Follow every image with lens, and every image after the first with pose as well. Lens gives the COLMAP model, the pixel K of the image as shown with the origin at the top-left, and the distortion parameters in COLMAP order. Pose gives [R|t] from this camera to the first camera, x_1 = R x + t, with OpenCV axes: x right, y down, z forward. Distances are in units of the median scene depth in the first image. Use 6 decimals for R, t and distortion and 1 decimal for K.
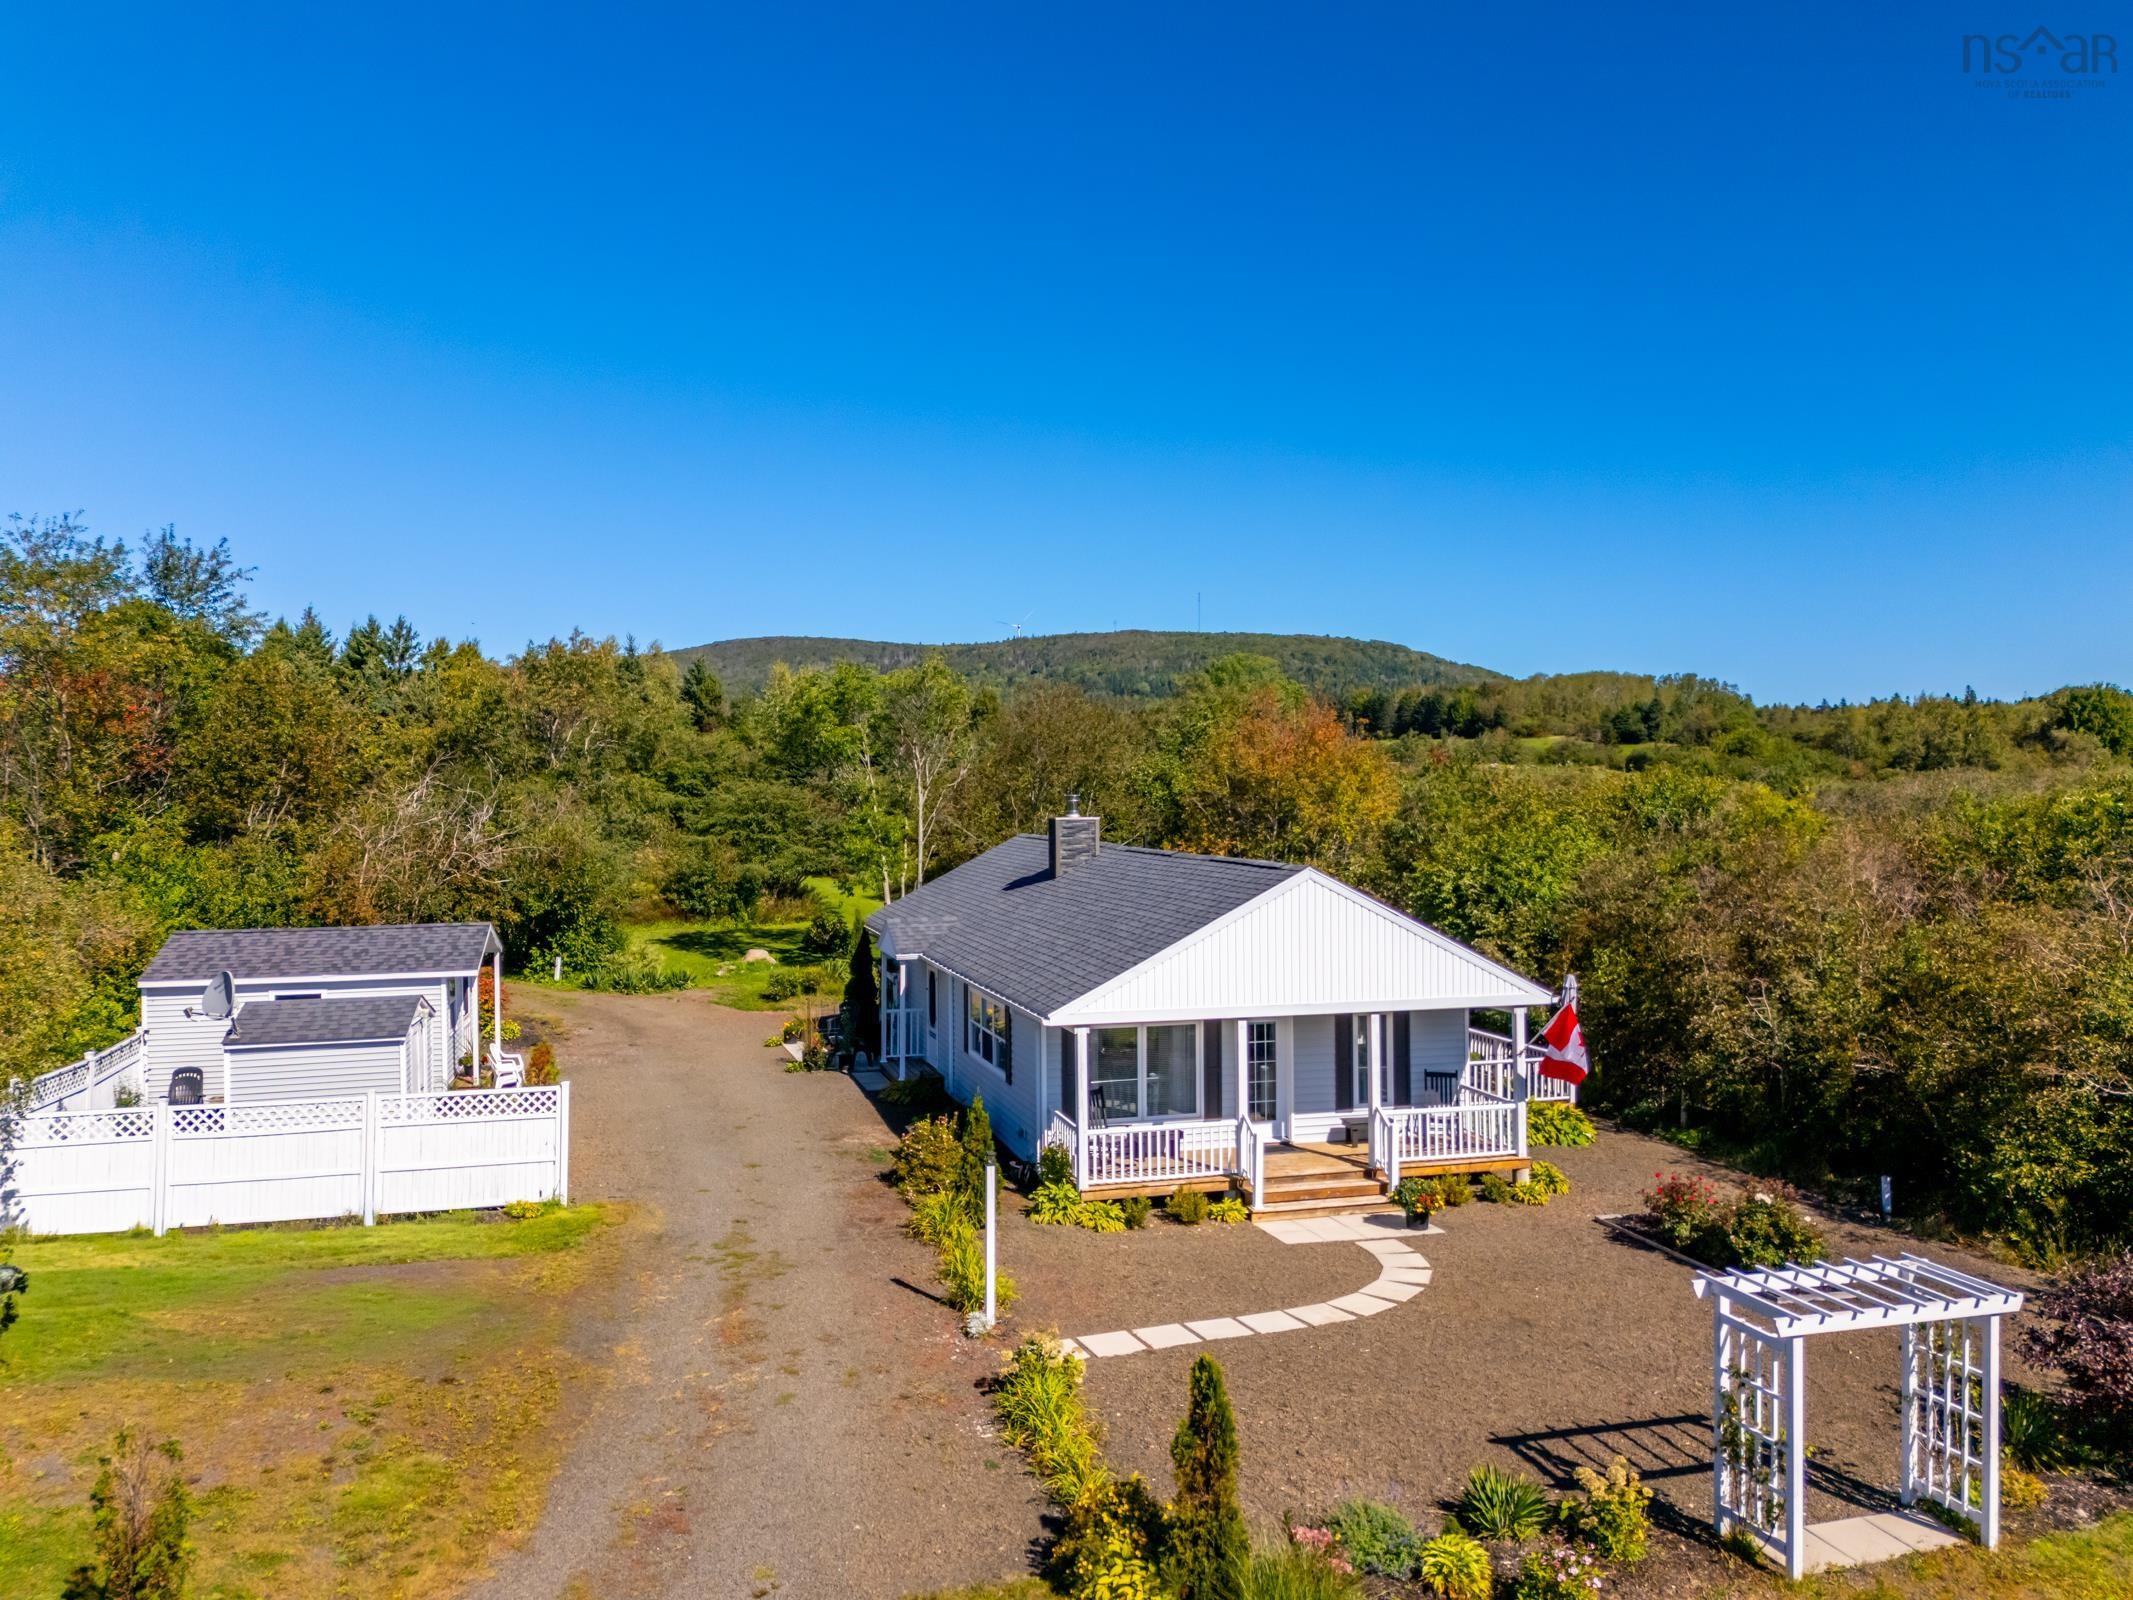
lens RADIAL K [[1557.1, 0, 1075.5], [0, 1557.1, 794.6], [0, 0, 1]] dist [0.093592, -0.093935]
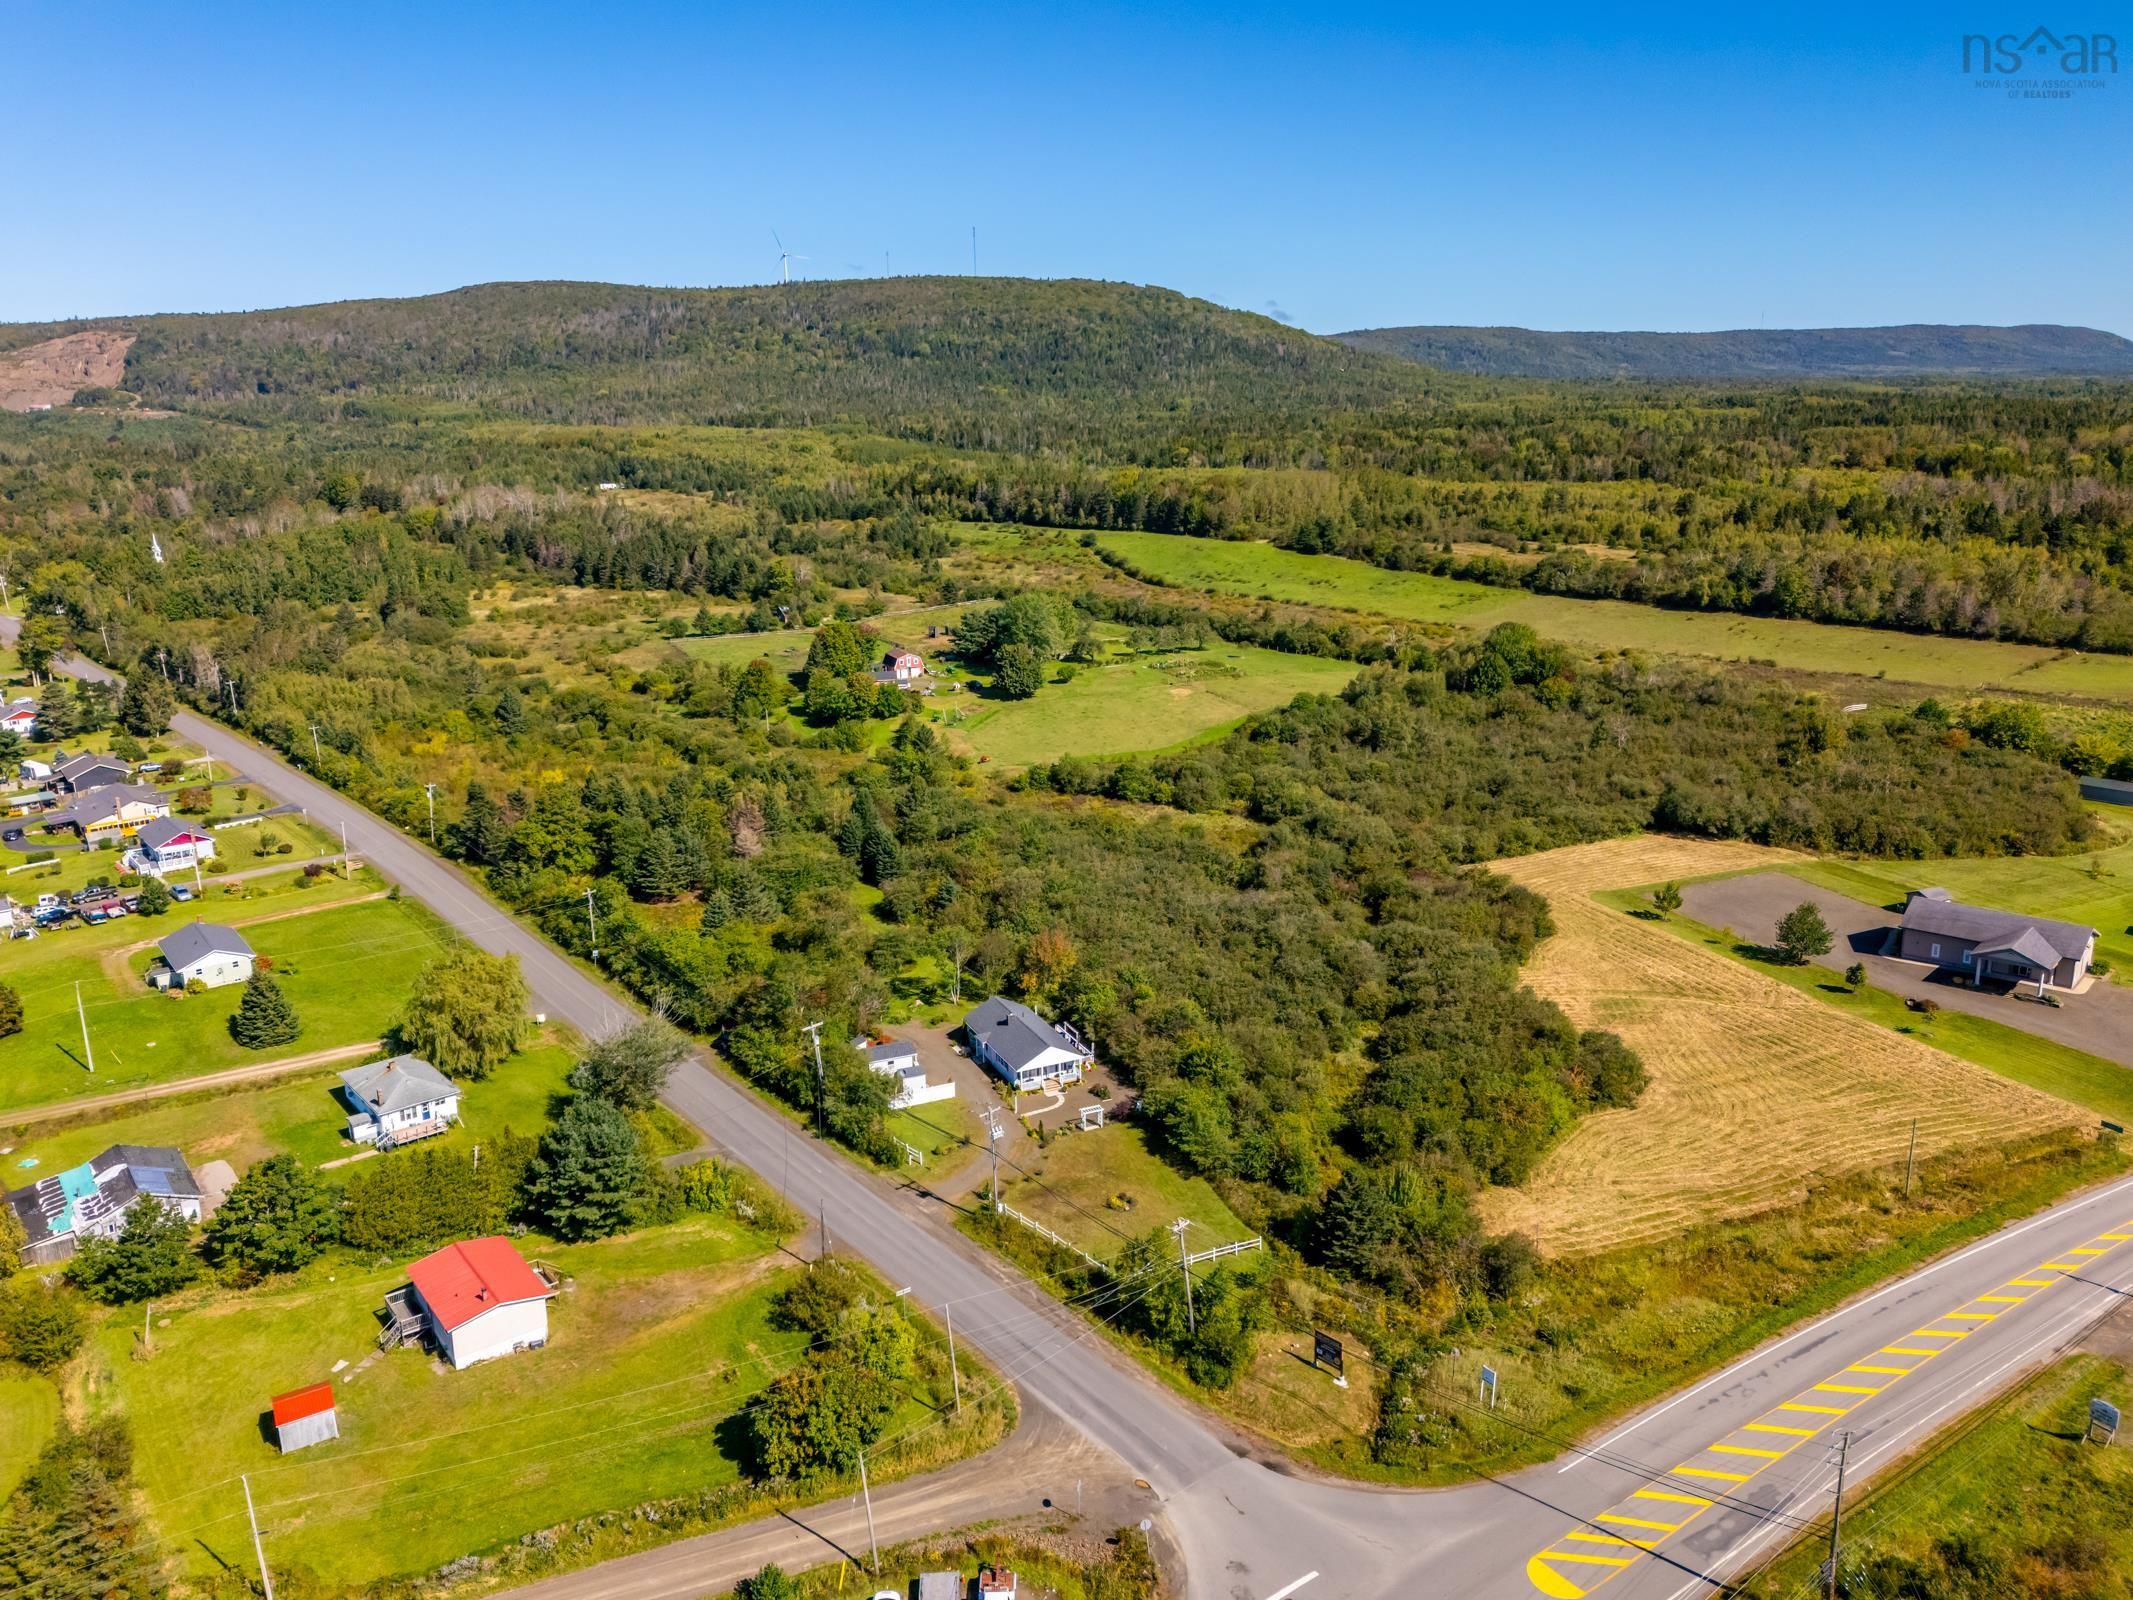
lens RADIAL K [[1557.1, 0, 1075.5], [0, 1557.1, 794.6], [0, 0, 1]] dist [0.093592, -0.093935]
pose [[0.990112, -0.046633, 0.132299, -0.359932], [0.014017, 0.971297, 0.237458, -1.576177], [-0.139575, -0.233256, 0.962346, -3.218521]]
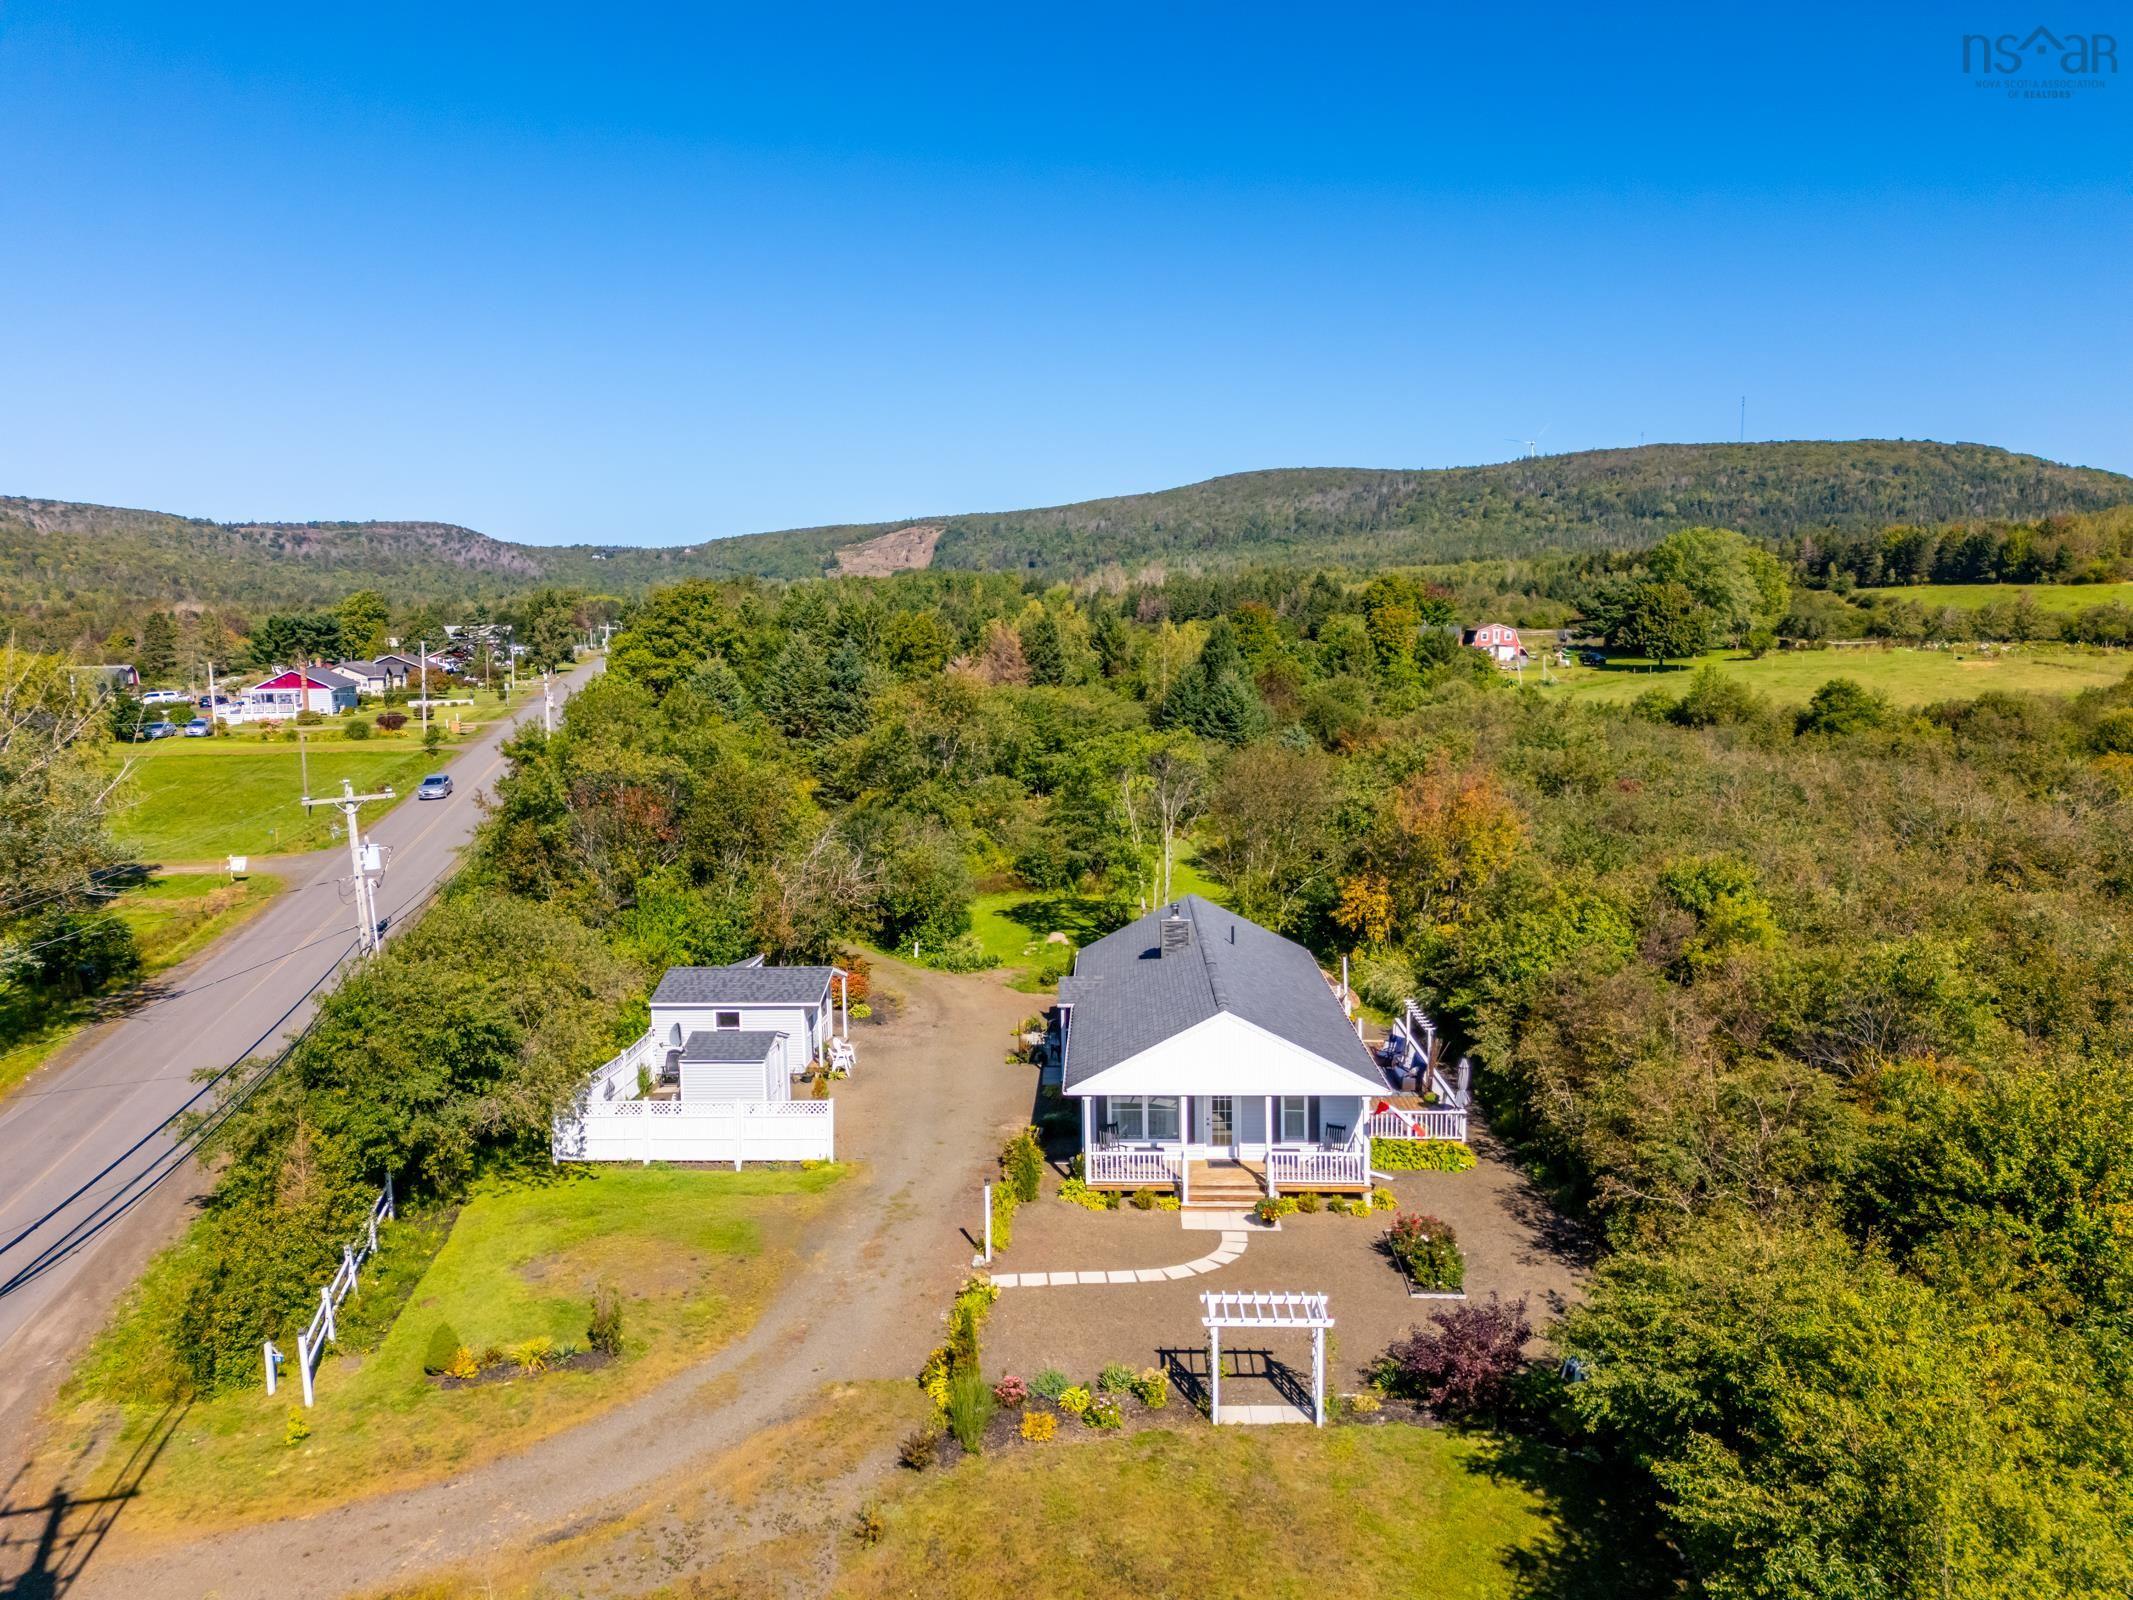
lens RADIAL K [[1557.1, 0, 1075.5], [0, 1557.1, 794.6], [0, 0, 1]] dist [0.093592, -0.093935]
pose [[0.950200, 0.026989, -0.310470, 0.284374], [0.006892, 0.994180, 0.107515, -0.204862], [0.311565, -0.104301, 0.944483, -0.349733]]
